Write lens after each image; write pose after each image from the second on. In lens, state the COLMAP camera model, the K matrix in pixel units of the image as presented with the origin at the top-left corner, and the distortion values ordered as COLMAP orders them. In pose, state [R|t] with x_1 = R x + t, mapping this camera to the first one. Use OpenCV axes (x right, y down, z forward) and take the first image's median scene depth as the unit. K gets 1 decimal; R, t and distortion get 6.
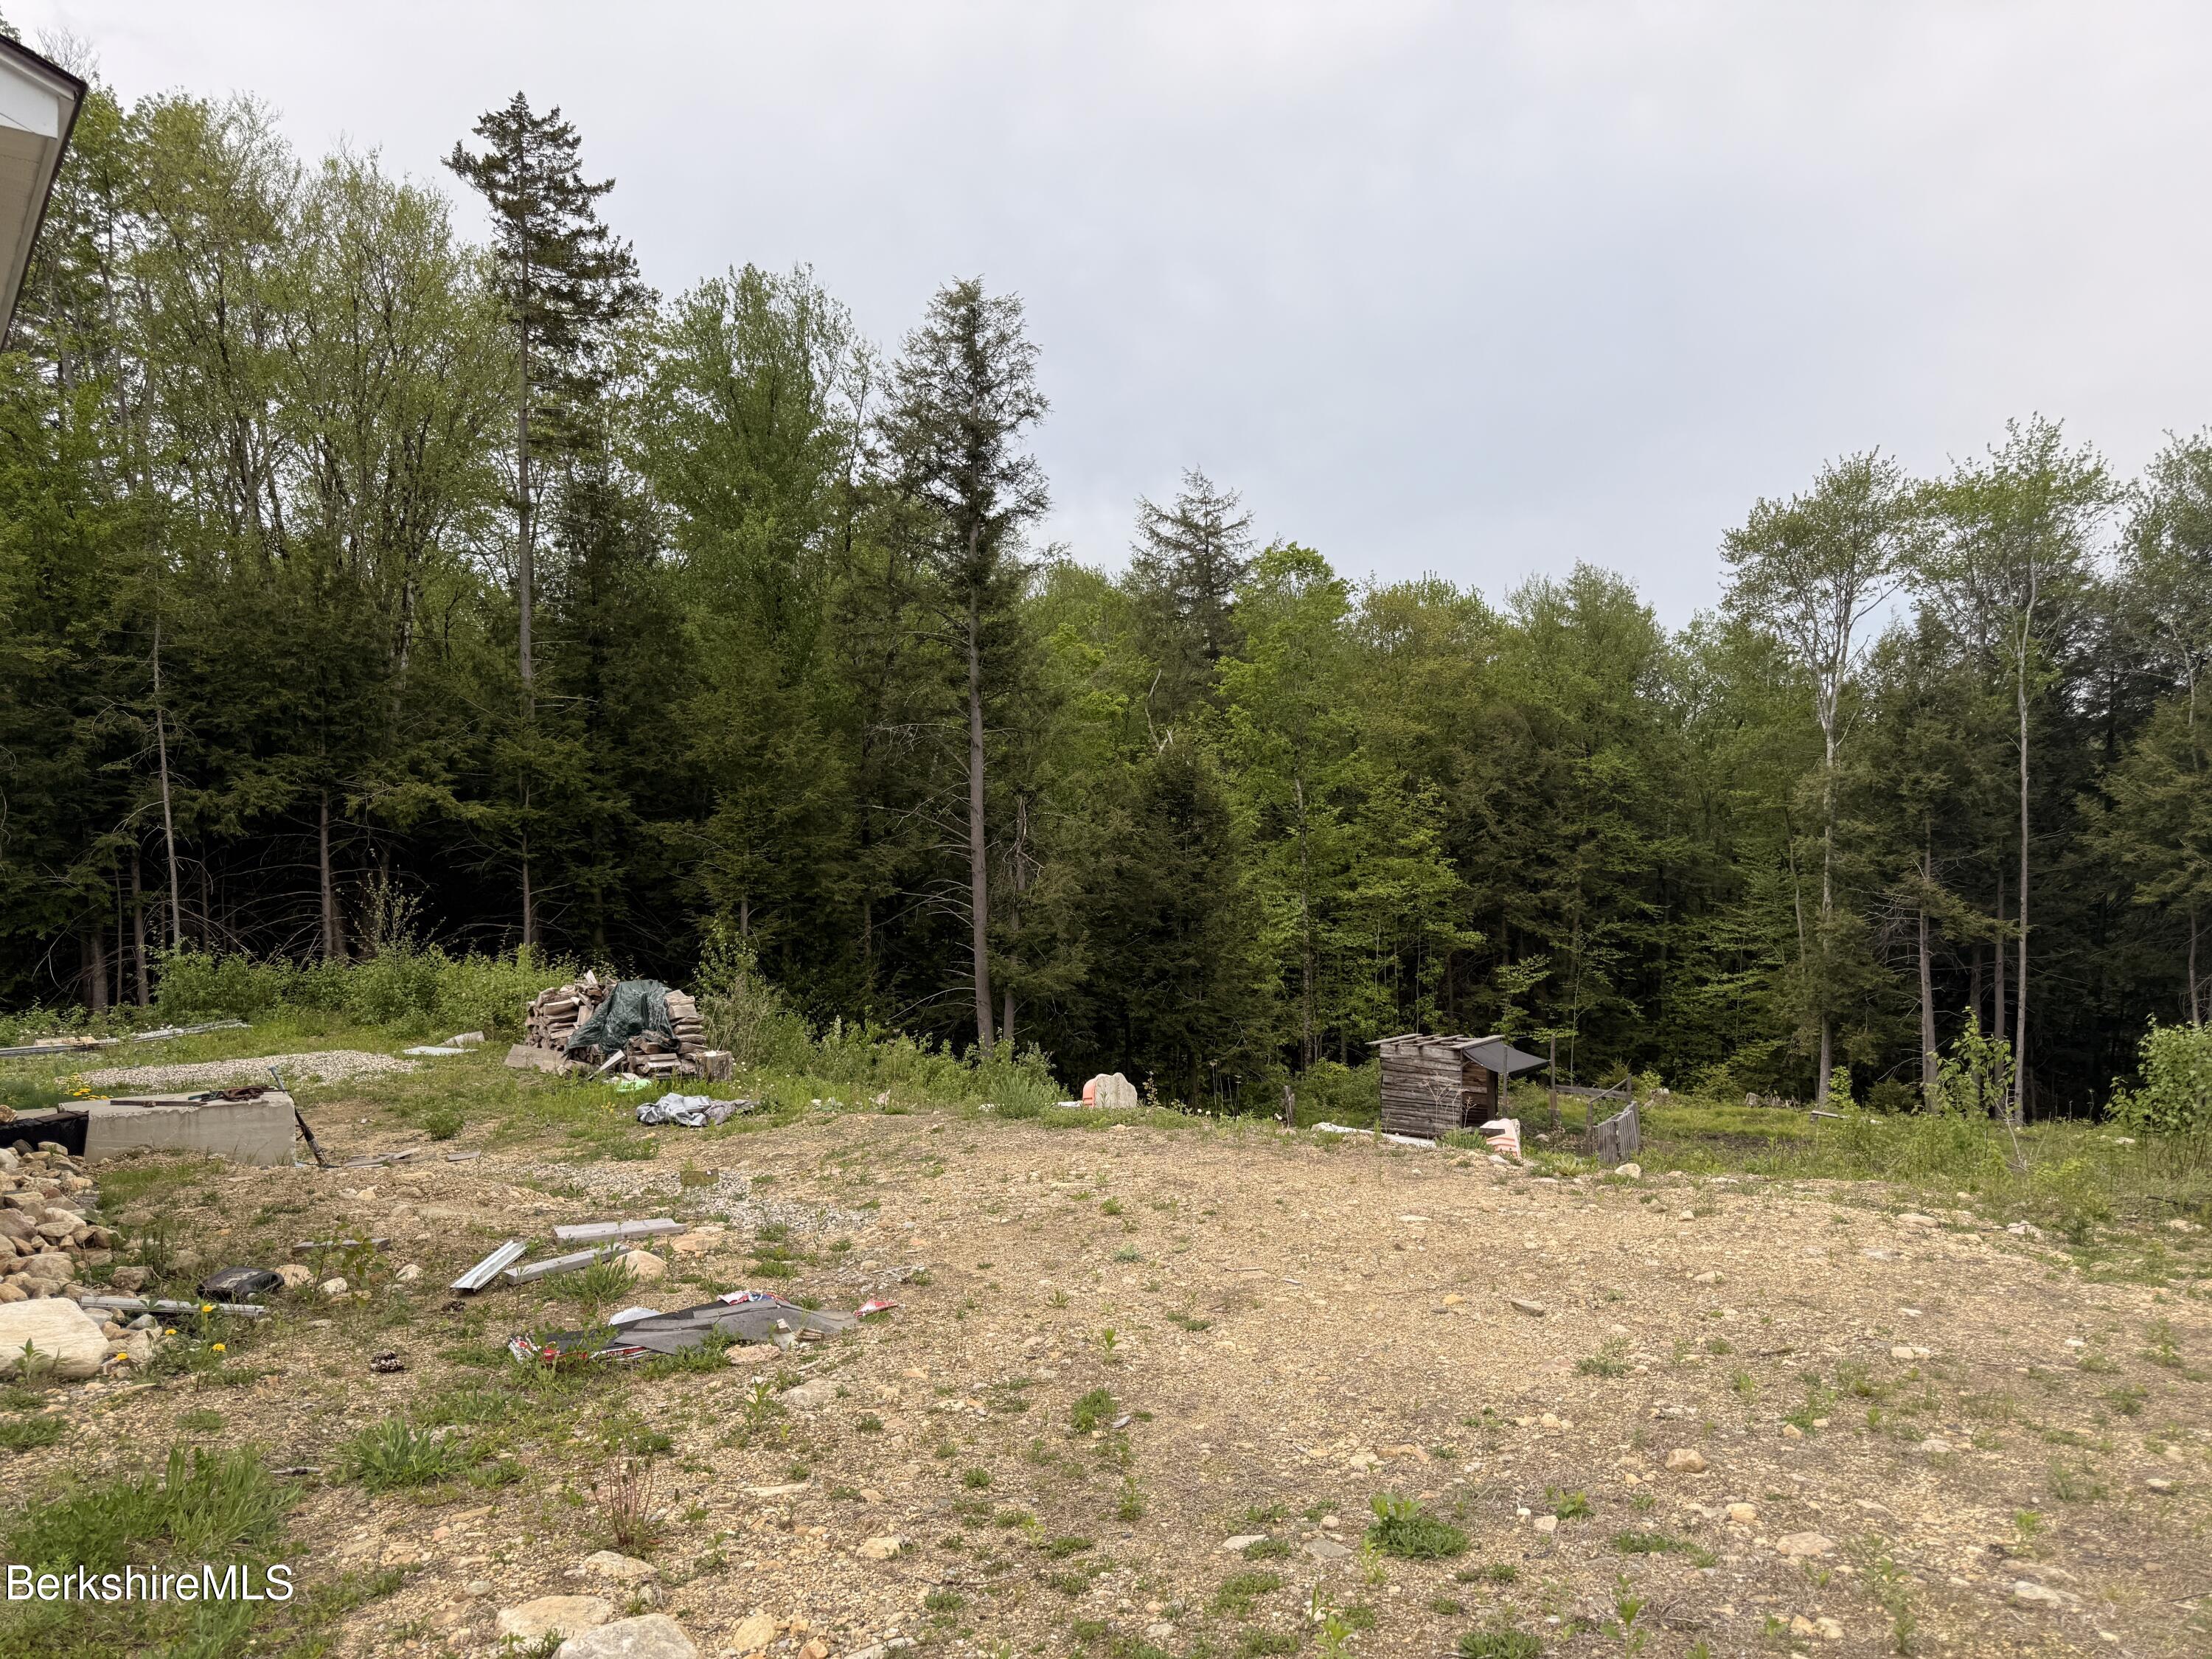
lens RADIAL K [[1553.6, 0, 1106.0], [0, 1553.6, 829.5], [0, 0, 1]] dist [0.108565, -0.153706]
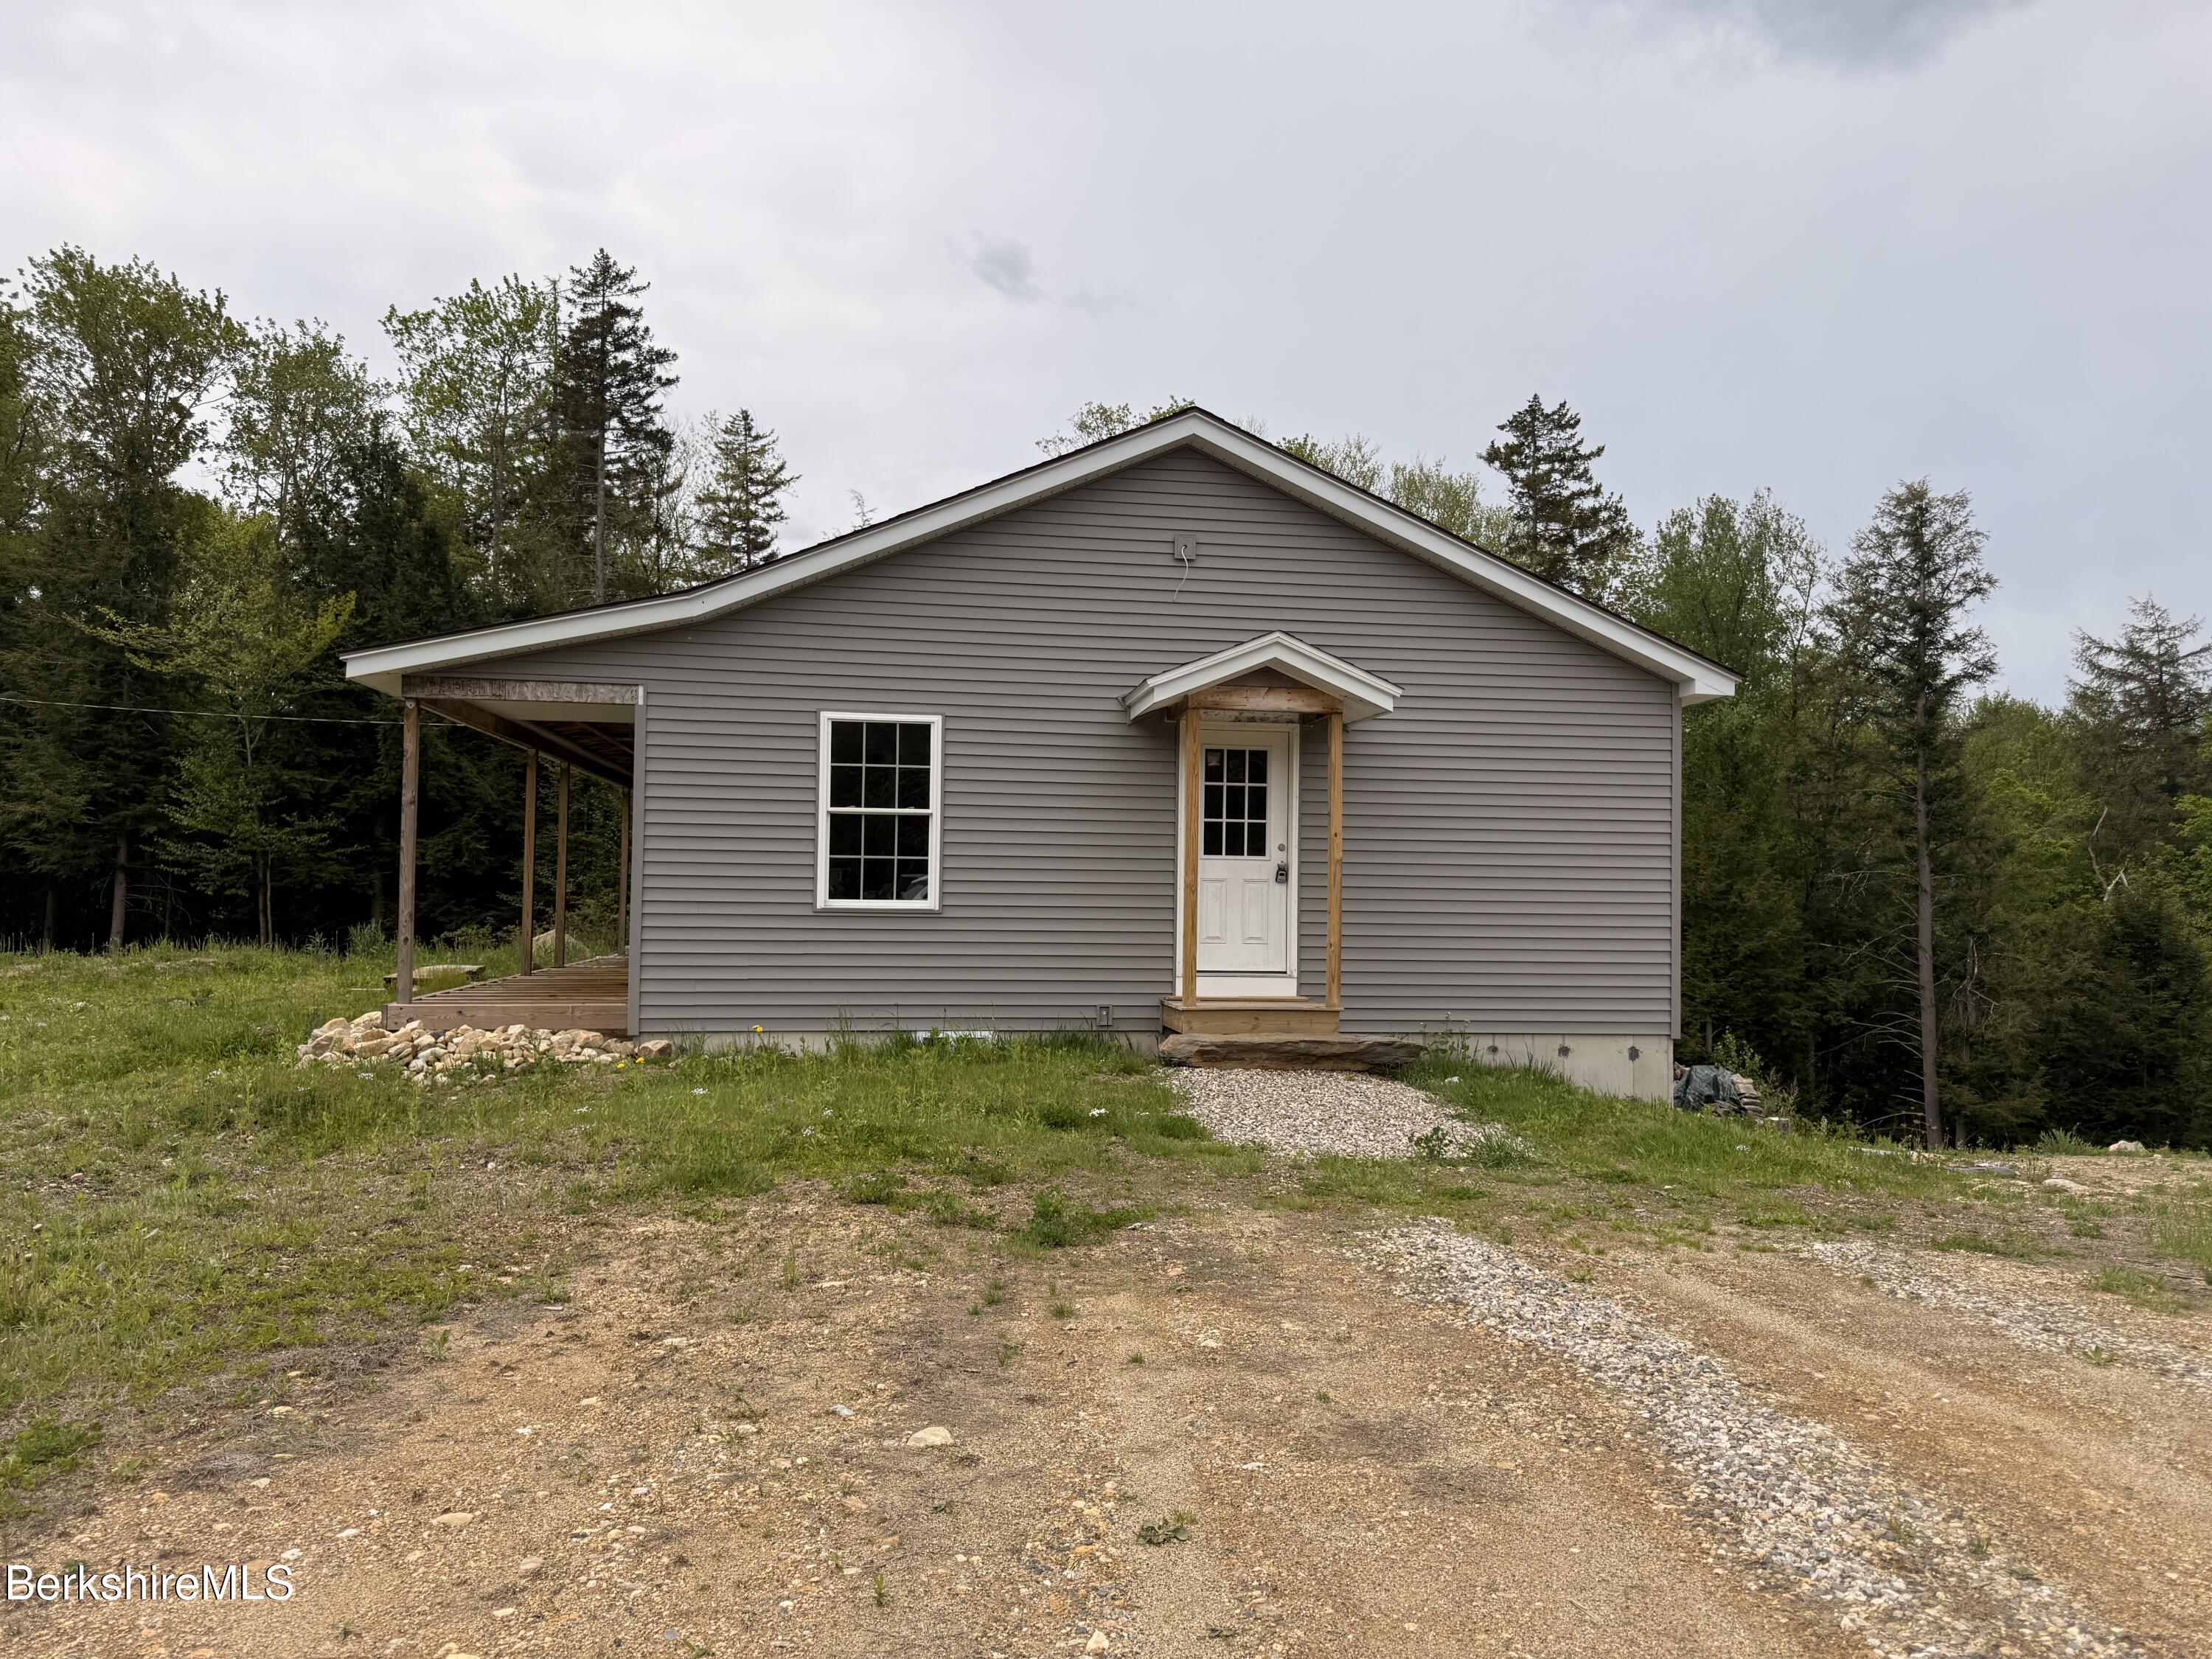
lens RADIAL K [[1548.5, 0, 1106.8], [0, 1548.5, 837.3], [0, 0, 1]] dist [-0.003138, -0.002951]
pose [[0.863441, -0.013609, -0.504267, -0.030074], [-0.027431, 0.996890, -0.073874, 0.005020], [0.503704, 0.077619, 0.860382, -0.226297]]
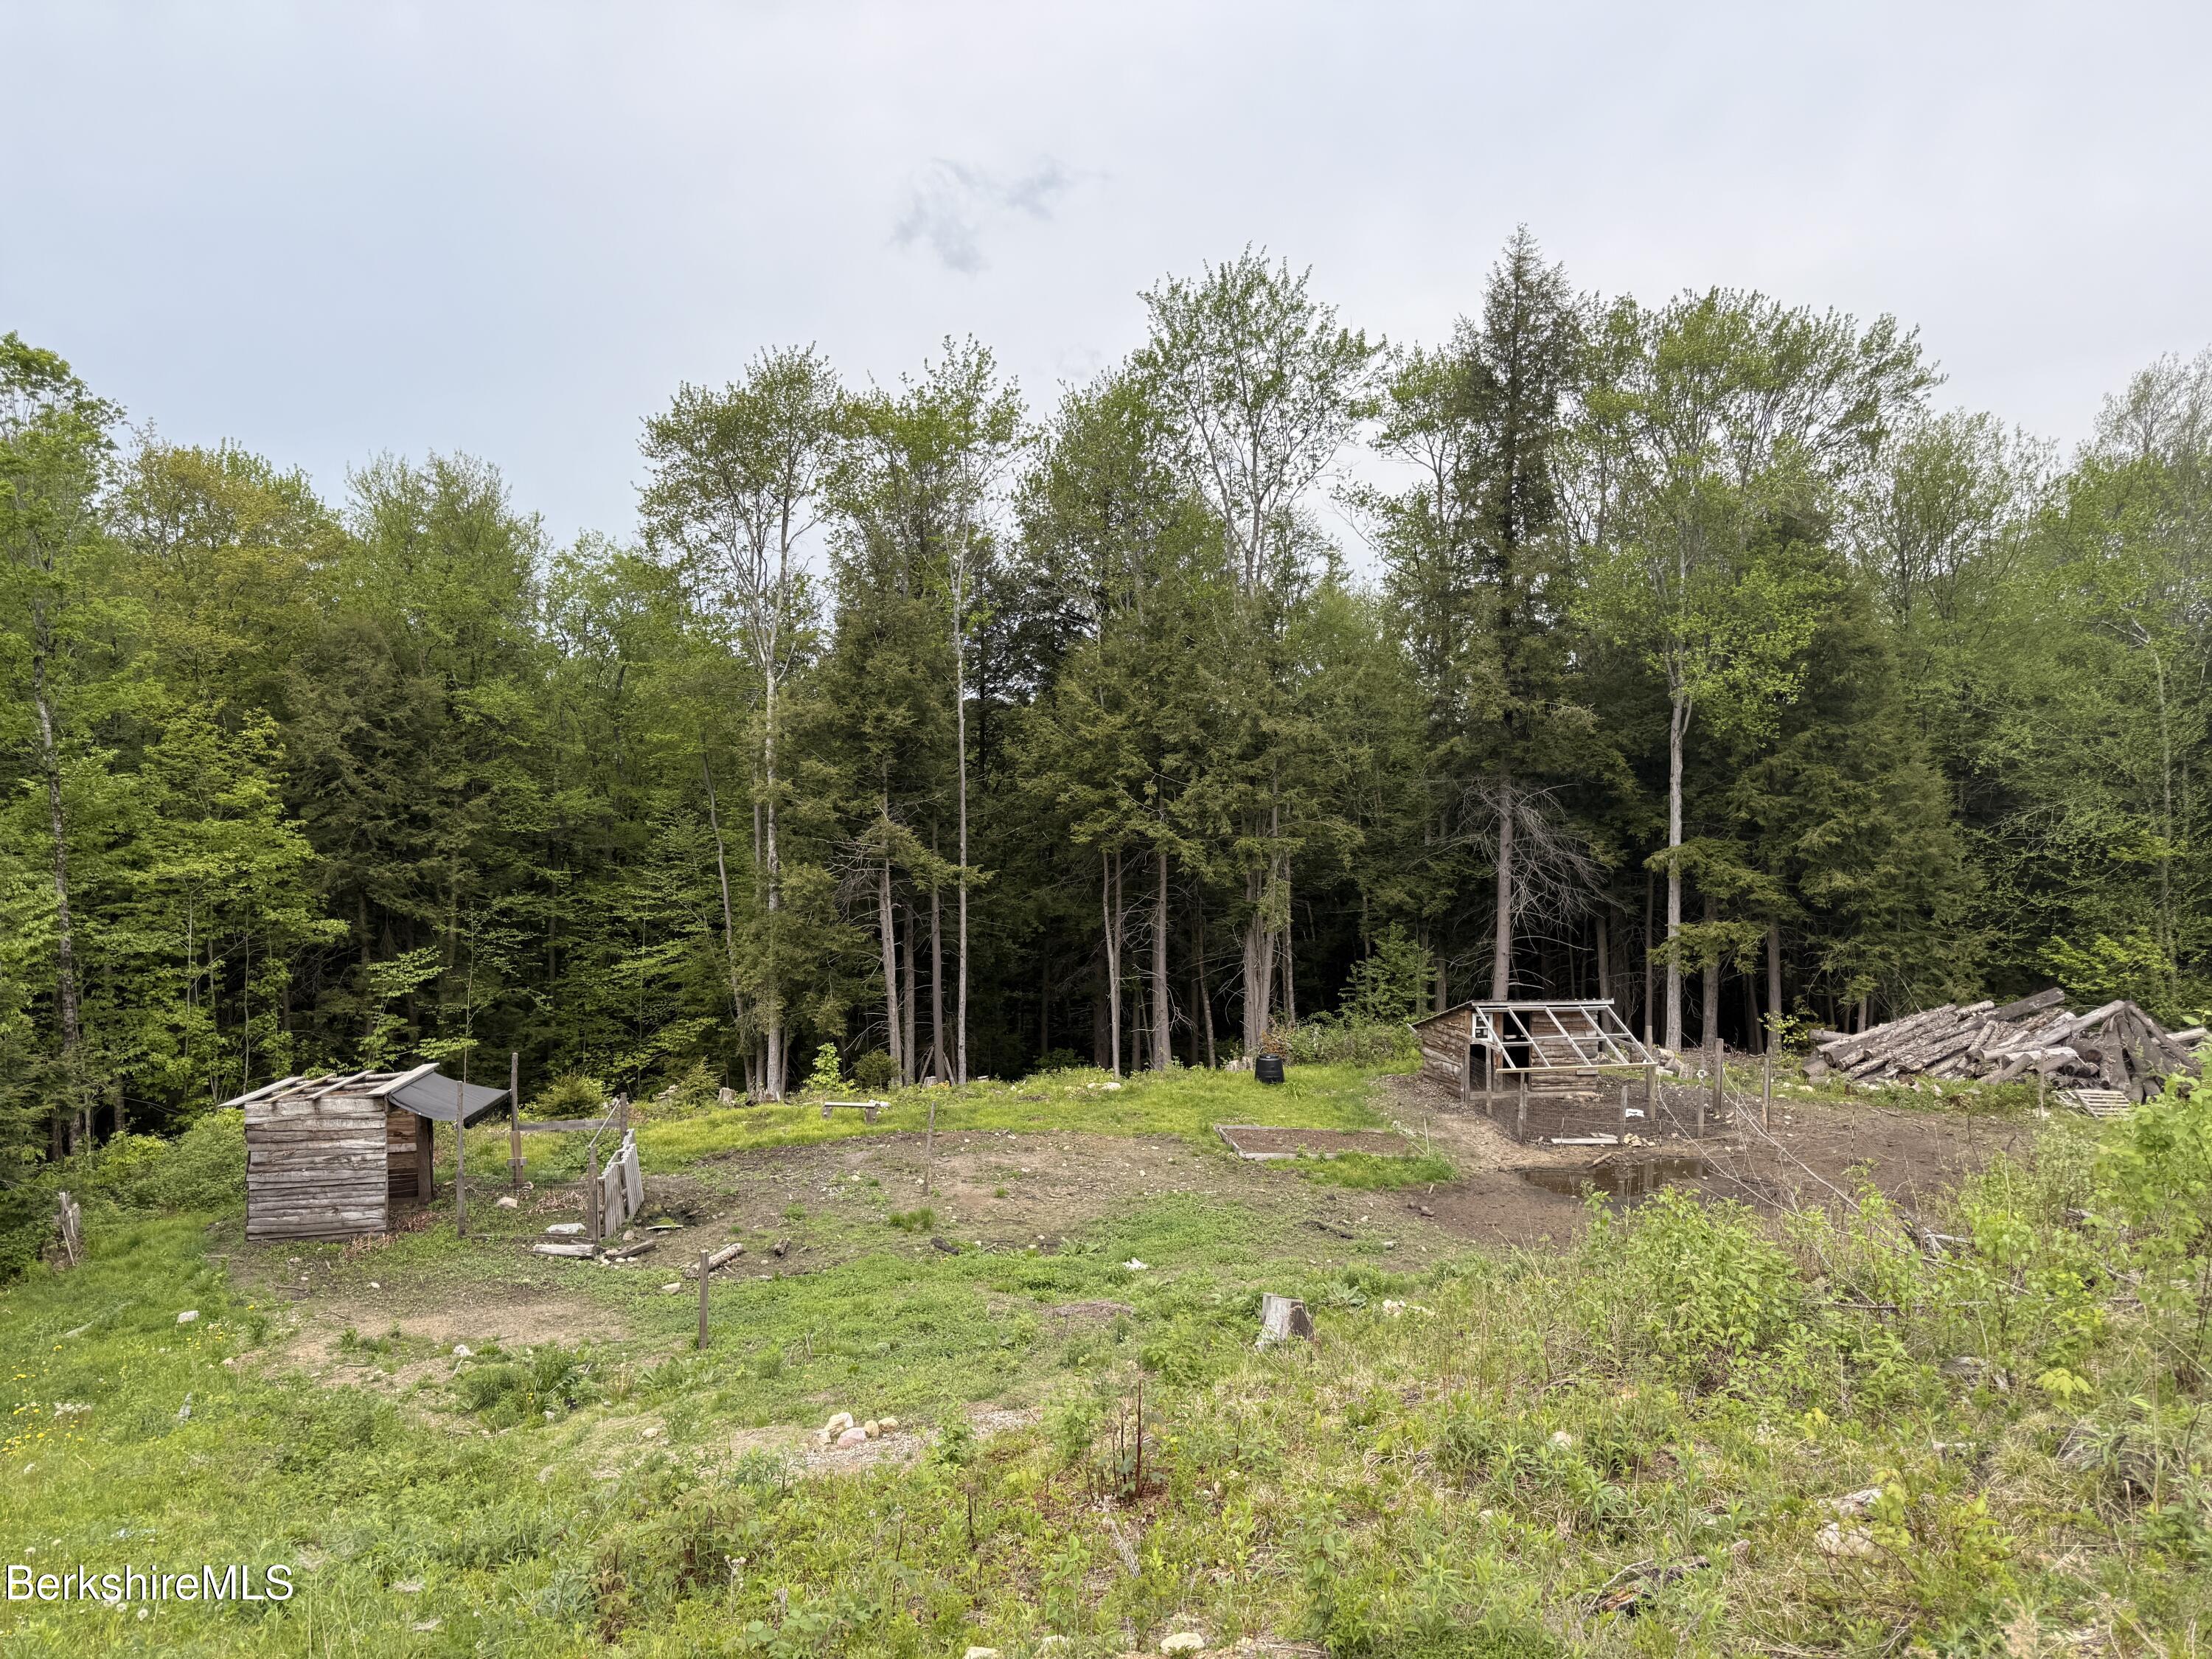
lens RADIAL K [[1553.6, 0, 1106.0], [0, 1553.6, 829.5], [0, 0, 1]] dist [0.108565, -0.153706]
pose [[0.735761, -0.026926, 0.676706, 0.003011], [0.015832, 0.999620, 0.022561, 0.025554], [-0.677056, -0.005886, 0.735908, 0.423169]]
